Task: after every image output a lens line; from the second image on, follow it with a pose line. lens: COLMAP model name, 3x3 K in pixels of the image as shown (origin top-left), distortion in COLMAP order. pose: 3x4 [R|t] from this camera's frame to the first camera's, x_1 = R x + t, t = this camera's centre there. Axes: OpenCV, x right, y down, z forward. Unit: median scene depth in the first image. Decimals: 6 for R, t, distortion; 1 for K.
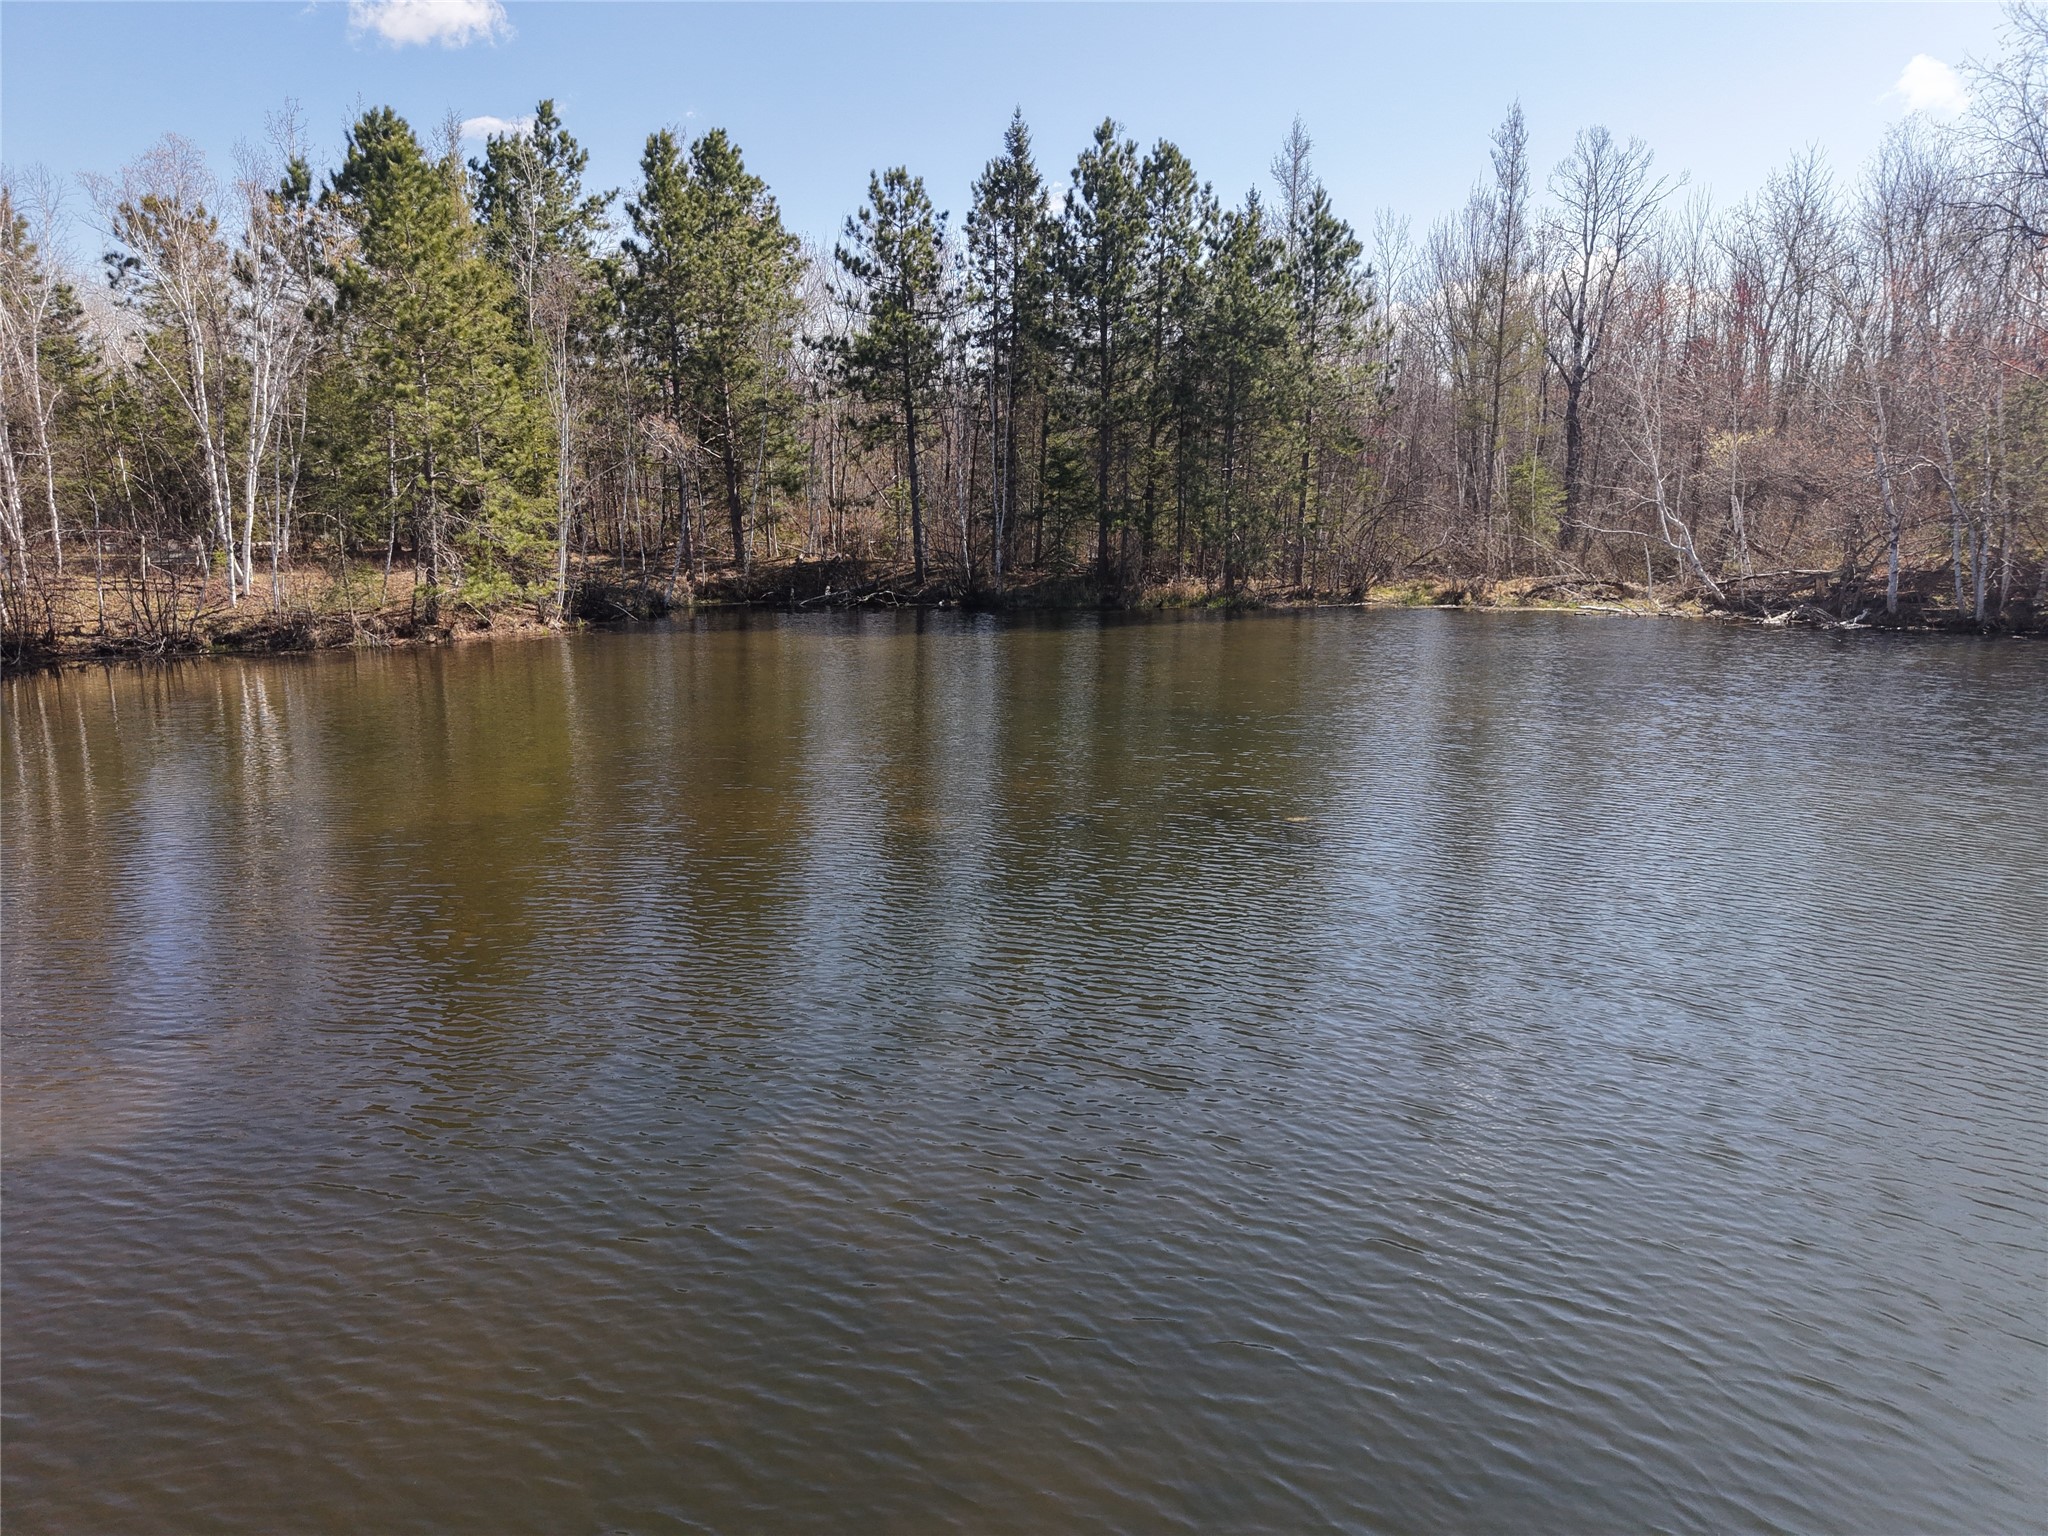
lens RADIAL K [[1446.5, 0, 1024.0], [0, 1446.5, 768.0], [0, 0, 1]] dist [0.050540, -0.001769]
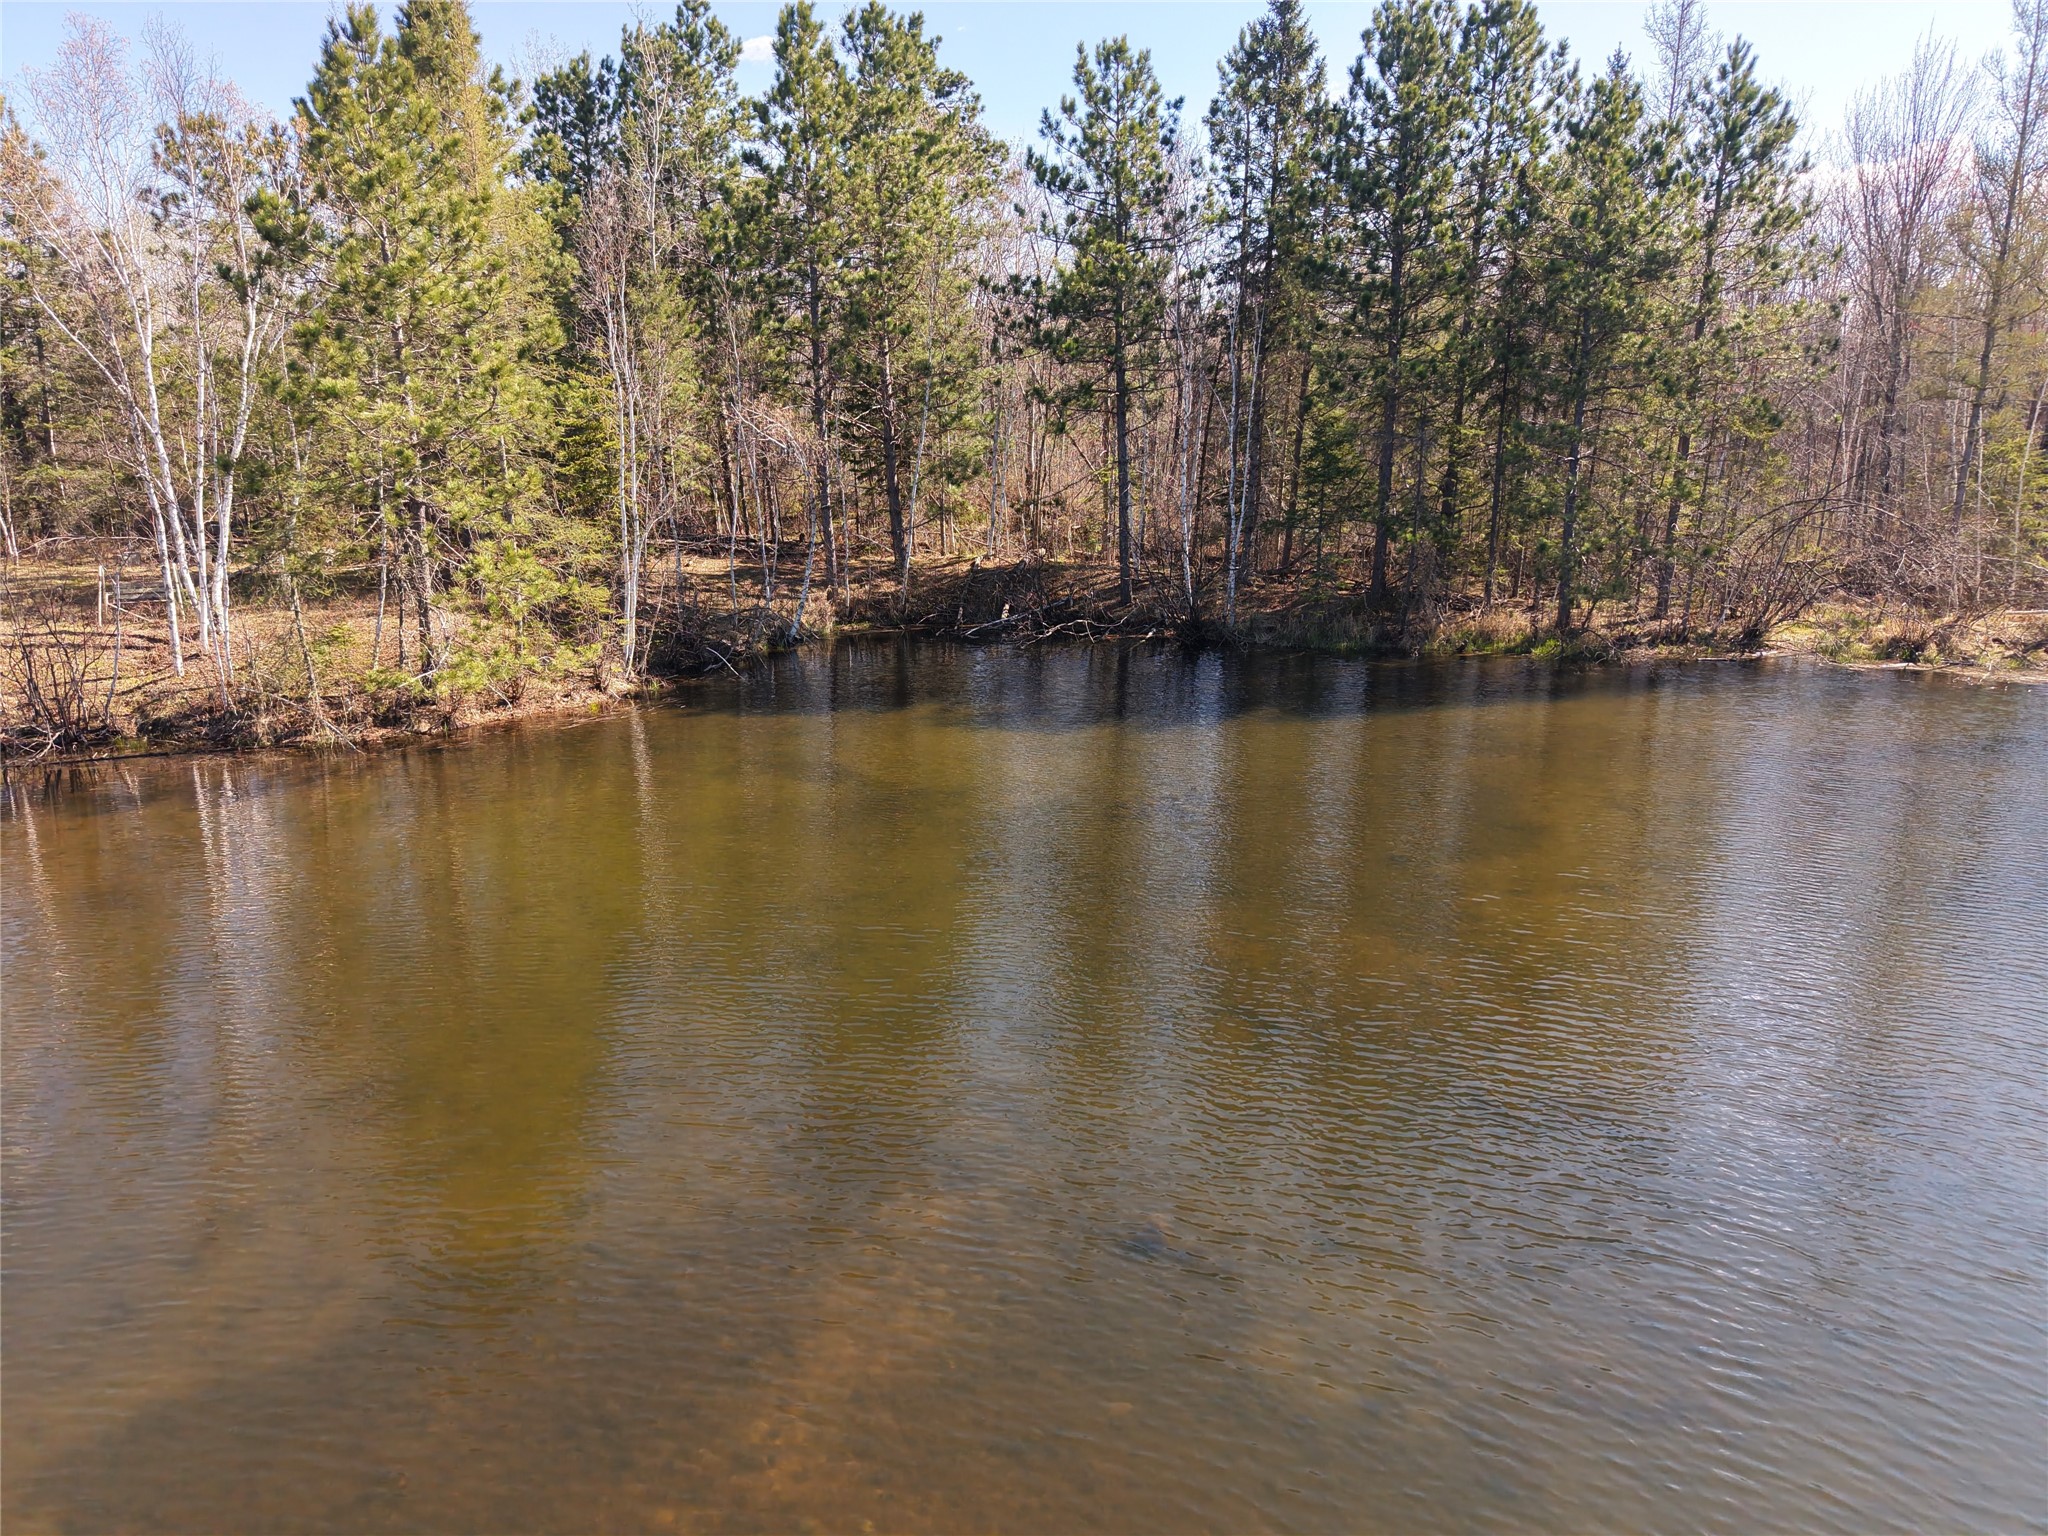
lens RADIAL K [[1464.7, 0, 1024.0], [0, 1464.7, 768.0], [0, 0, 1]] dist [0.038820, -0.003036]
pose [[0.987262, 0.038005, -0.154496, -0.004246], [-0.030339, 0.998203, 0.051681, -0.085564], [0.156183, -0.046335, 0.986641, 0.250123]]
